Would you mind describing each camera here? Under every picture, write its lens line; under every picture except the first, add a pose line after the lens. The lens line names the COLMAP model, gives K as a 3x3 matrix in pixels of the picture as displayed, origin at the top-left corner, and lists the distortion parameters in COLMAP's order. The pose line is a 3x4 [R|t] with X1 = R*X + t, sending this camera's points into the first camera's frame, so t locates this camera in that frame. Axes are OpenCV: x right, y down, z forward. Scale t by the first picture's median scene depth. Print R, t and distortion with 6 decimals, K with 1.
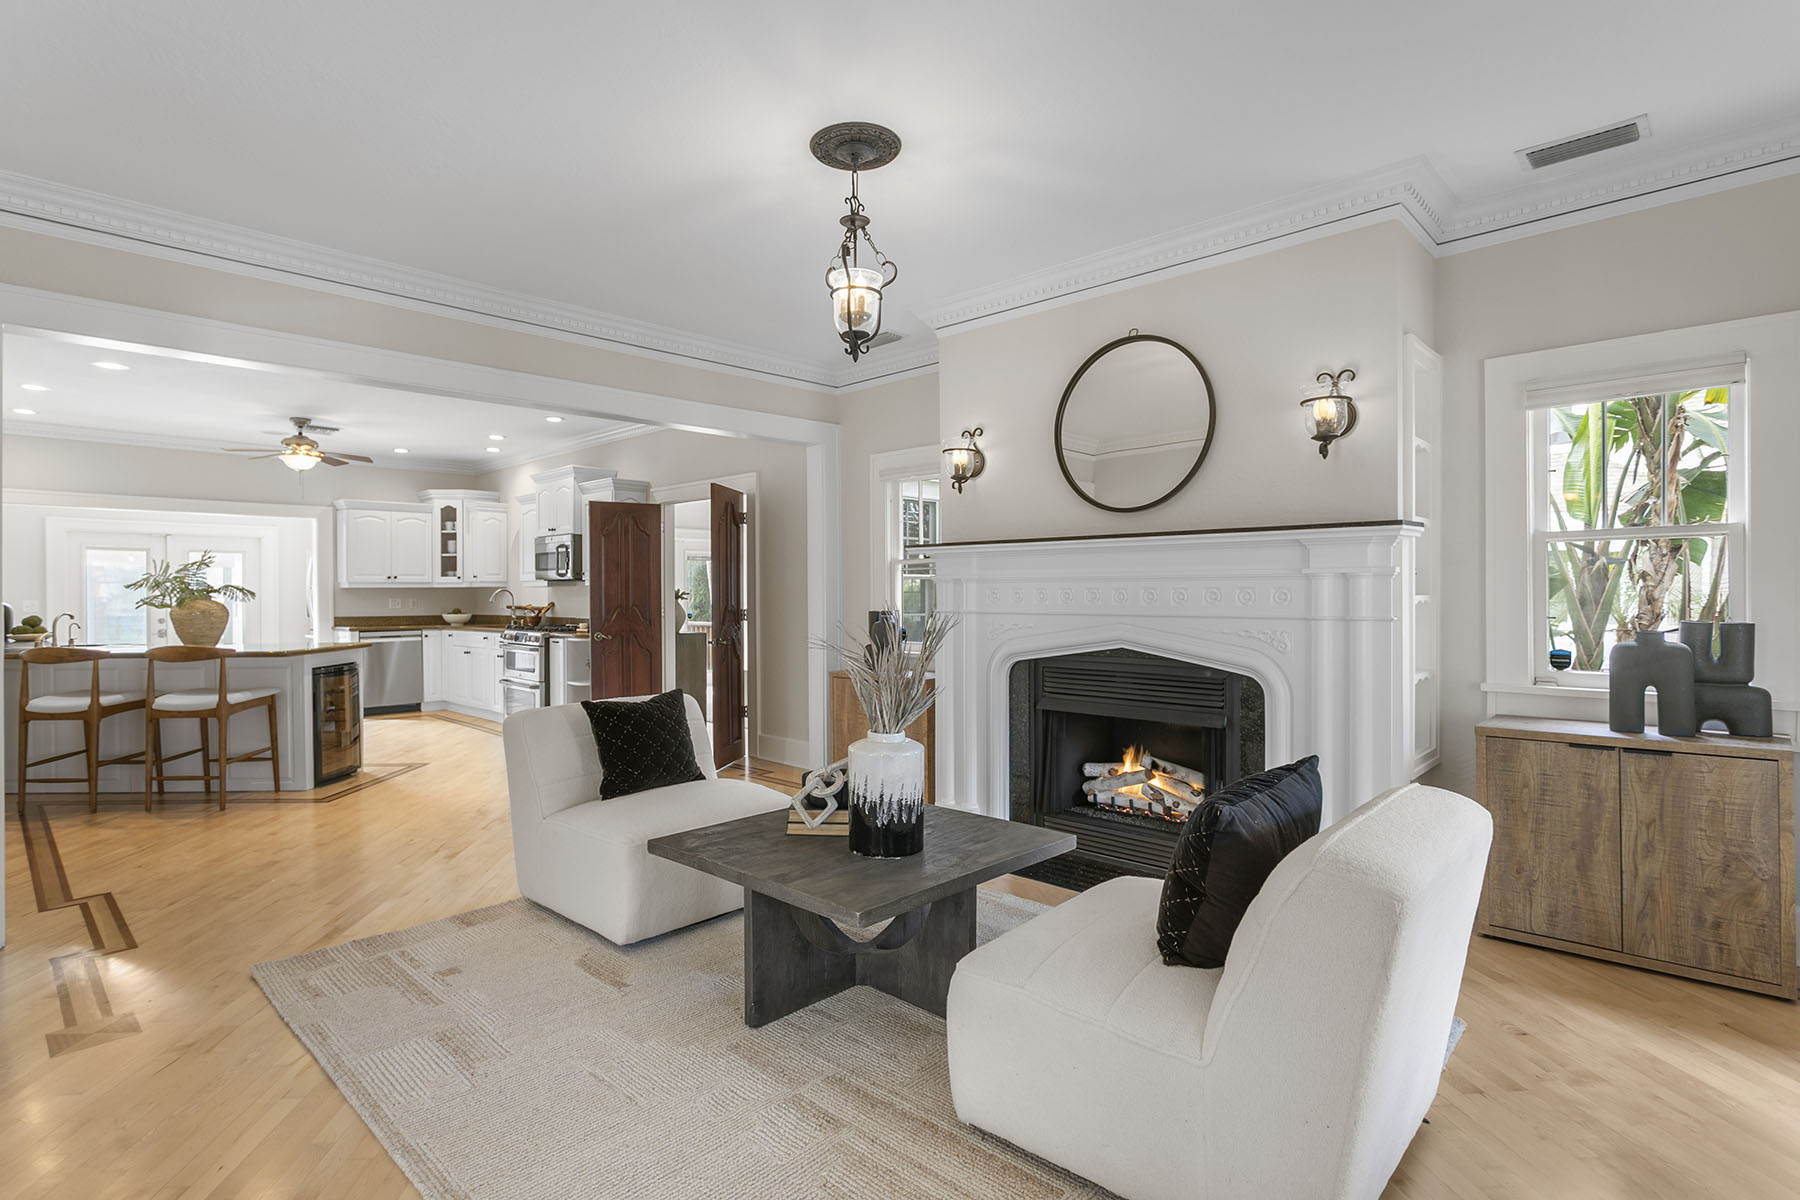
lens RADIAL K [[888.5, 0, 898.3], [0, 888.5, 599.0], [0, 0, 1]] dist [-0.010240, 0.002363]
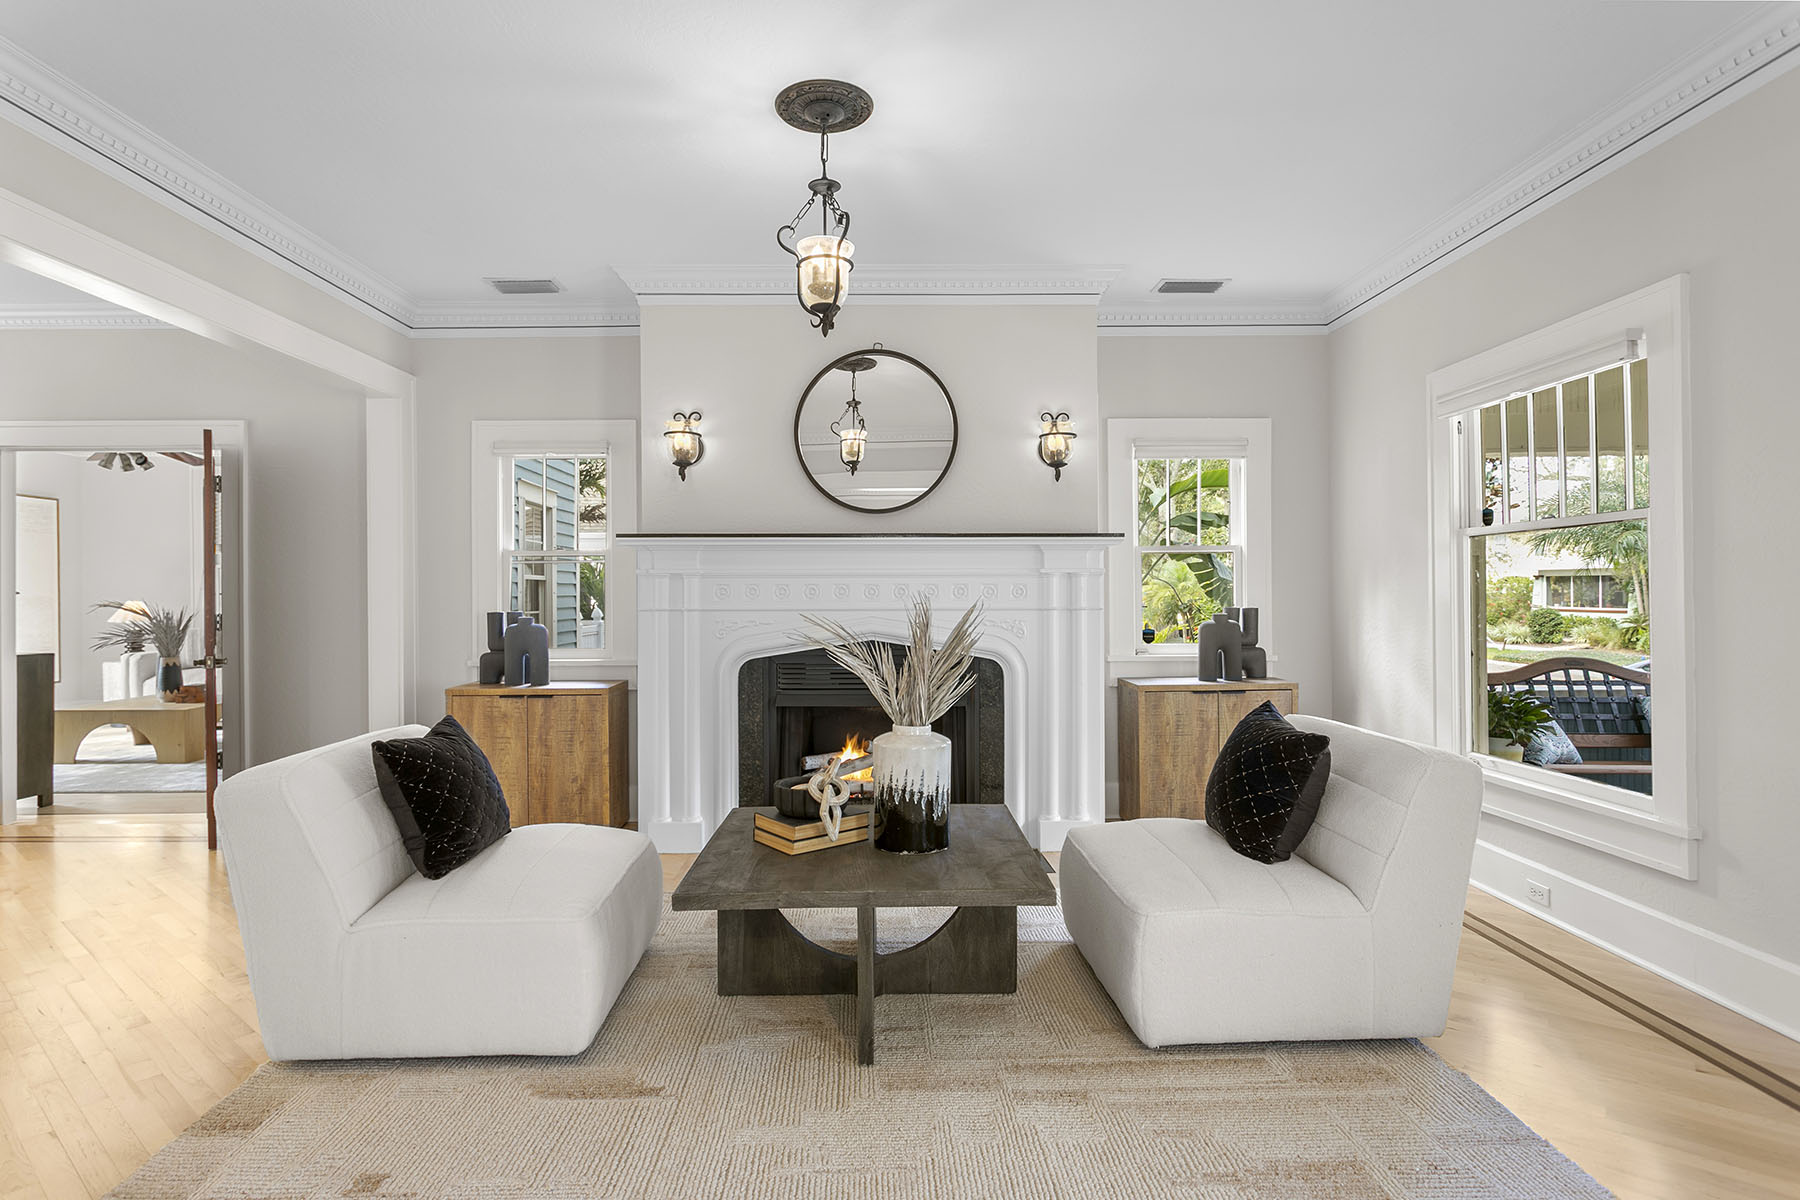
lens RADIAL K [[920.7, 0, 874.1], [0, 920.7, 598.5], [0, 0, 1]] dist [-0.010908, 0.001941]
pose [[0.713351, -0.000428, 0.700807, -0.485700], [0.006104, 0.999966, -0.005602, 0.010253], [-0.700780, 0.008274, 0.713329, 0.197683]]
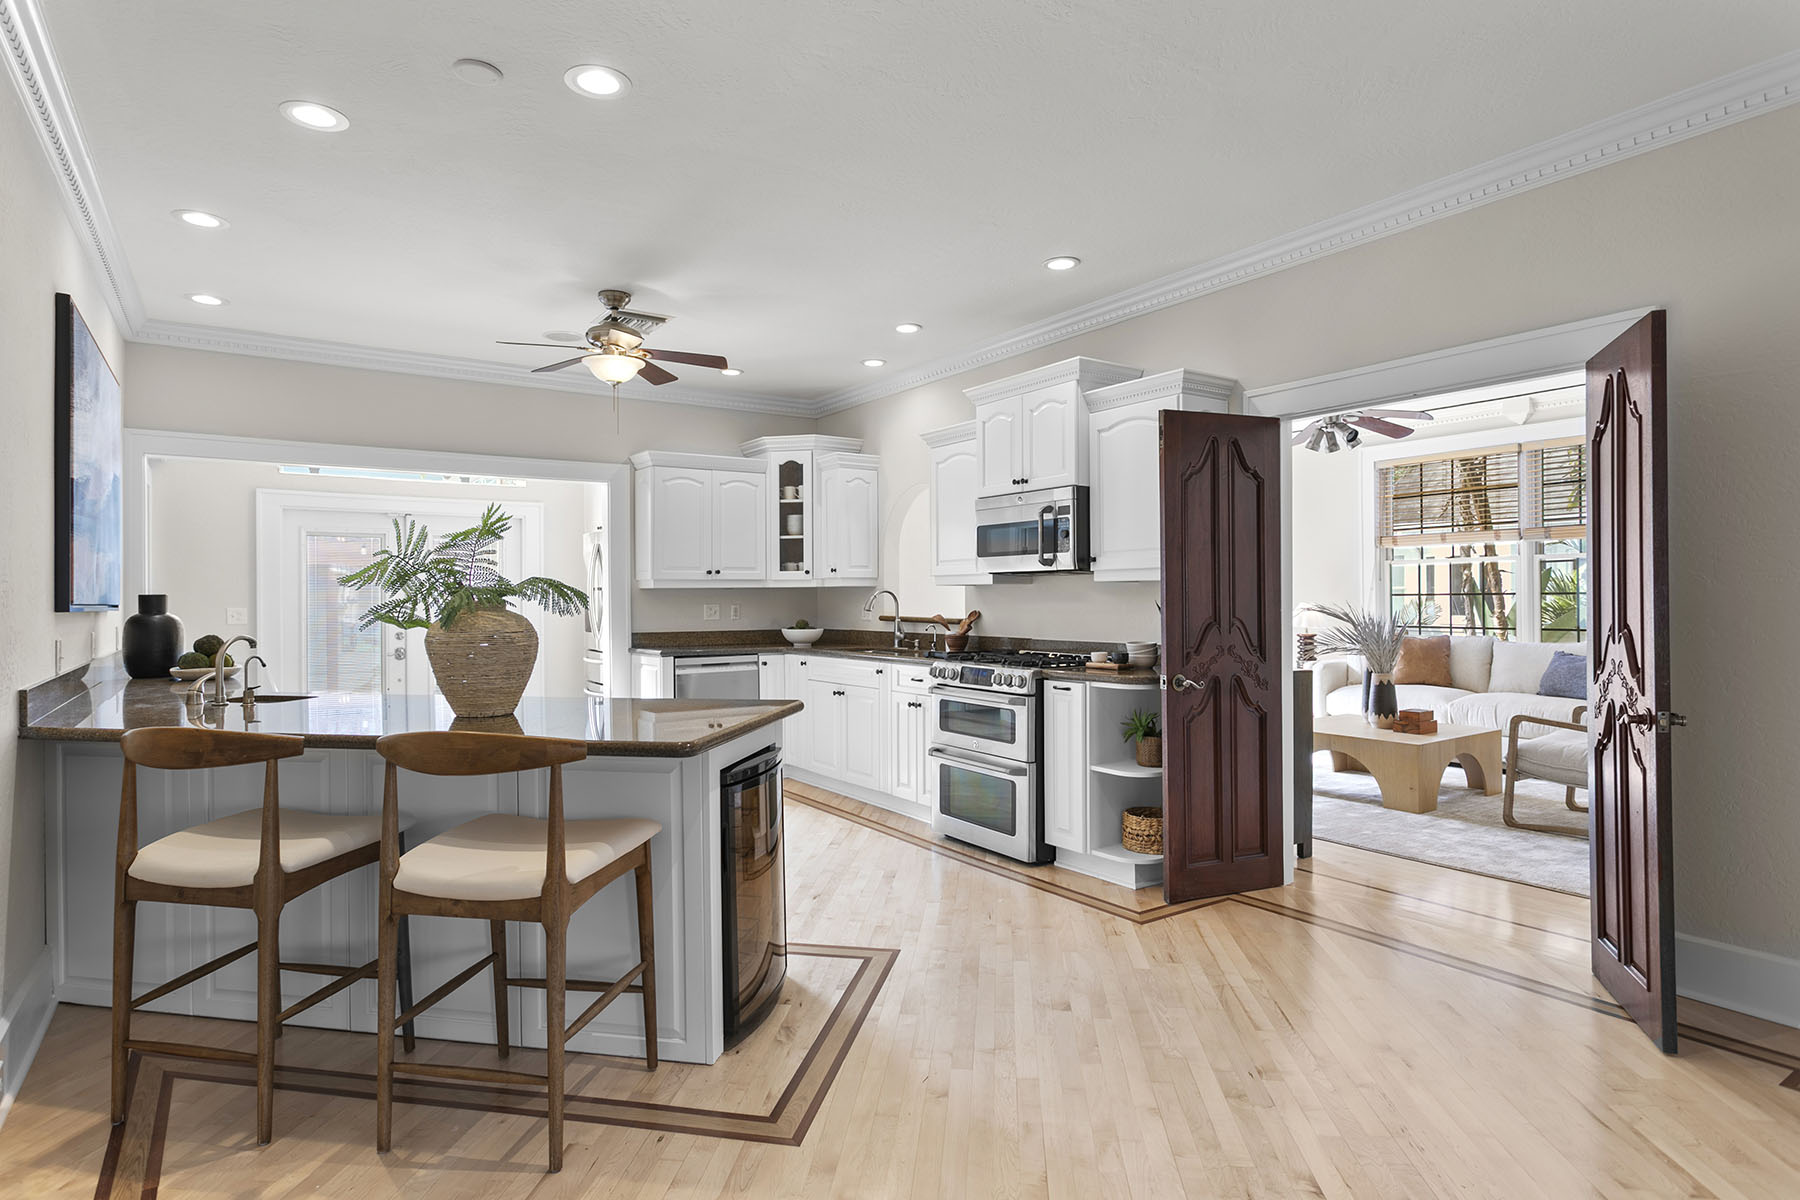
lens RADIAL K [[920.7, 0, 886.3], [0, 920.7, 604.2], [0, 0, 1]] dist [-0.010908, 0.001941]
pose [[0.979765, 0.000858, -0.200151, -0.684037], [-0.000581, 0.999999, 0.001442, -0.004379], [0.200152, -0.001297, 0.979764, 0.802827]]
